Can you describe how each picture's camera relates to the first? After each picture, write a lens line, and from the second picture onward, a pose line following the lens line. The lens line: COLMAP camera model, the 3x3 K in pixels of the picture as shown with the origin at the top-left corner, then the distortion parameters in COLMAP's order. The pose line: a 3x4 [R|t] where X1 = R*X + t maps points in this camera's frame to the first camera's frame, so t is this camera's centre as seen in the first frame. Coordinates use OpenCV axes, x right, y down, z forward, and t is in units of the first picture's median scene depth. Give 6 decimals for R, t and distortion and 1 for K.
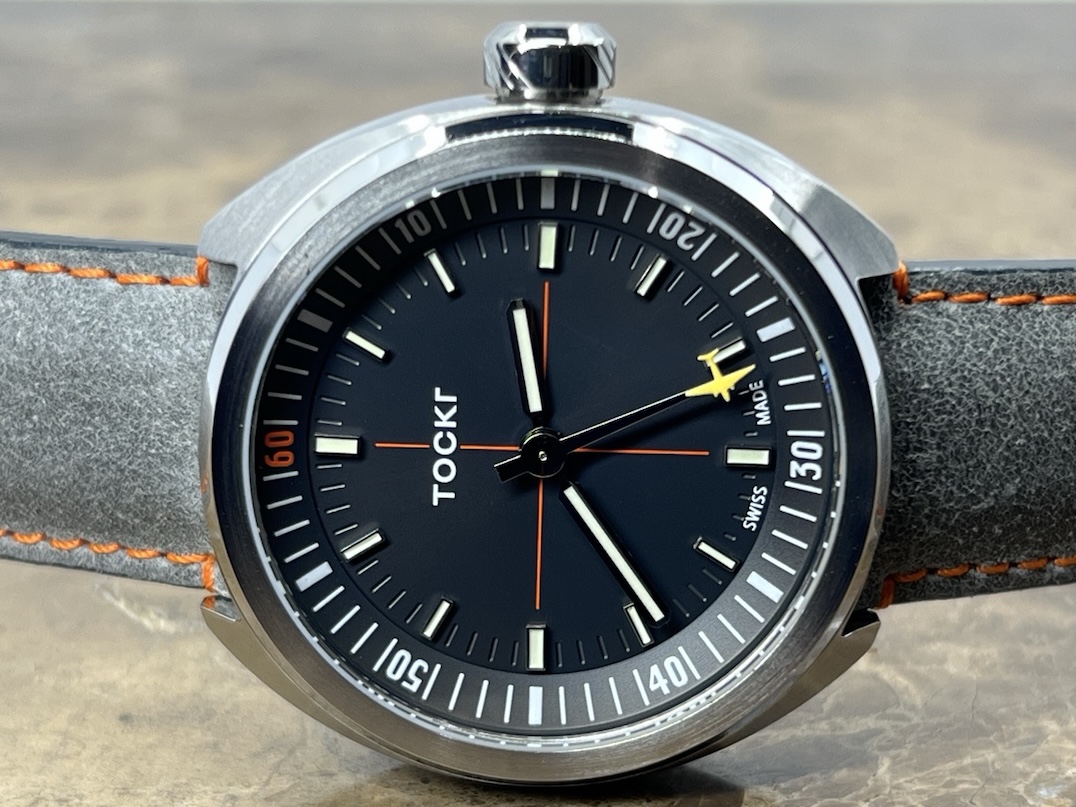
lens RADIAL K [[2396.4, 0, 579.6], [0, 2396.4, 403.8], [0, 0, 1]] dist [0.408012, 2.150446]
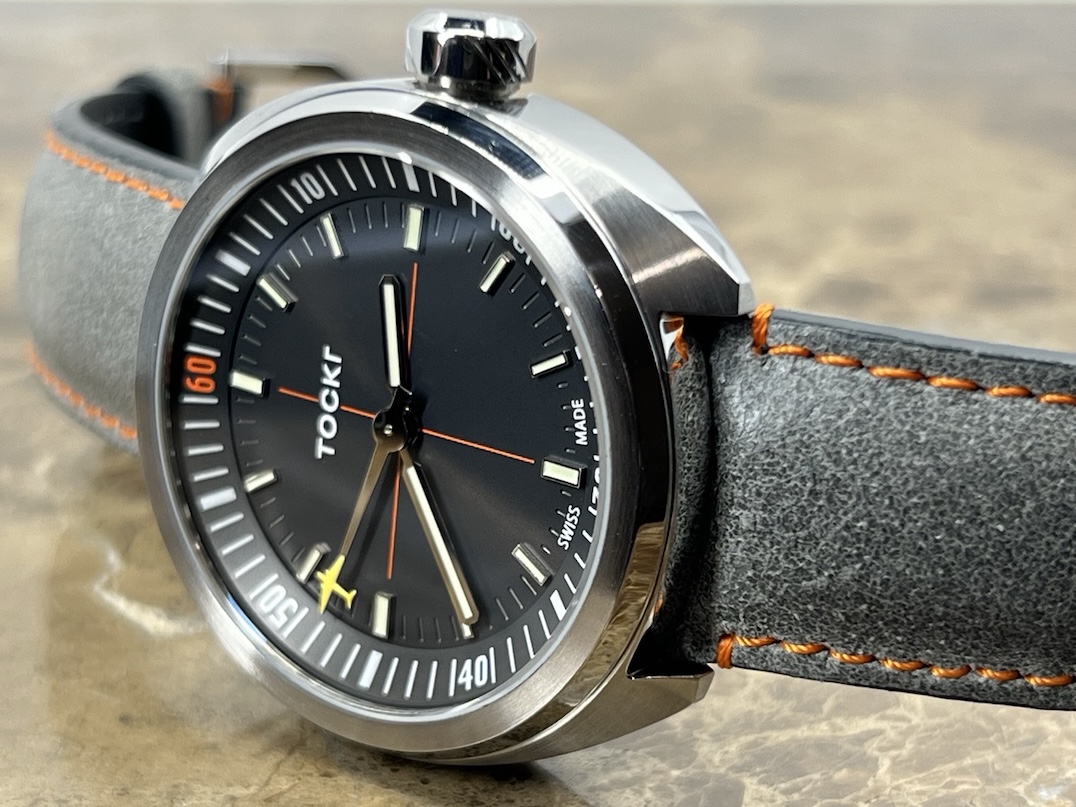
lens RADIAL K [[2396.4, 0, 579.6], [0, 2396.4, 403.8], [0, 0, 1]] dist [0.408012, 2.150446]
pose [[0.818681, 0.193049, -0.540827, 0.582357], [-0.190845, 0.979734, 0.060824, -0.064726], [0.541608, 0.053419, 0.838932, 0.175869]]
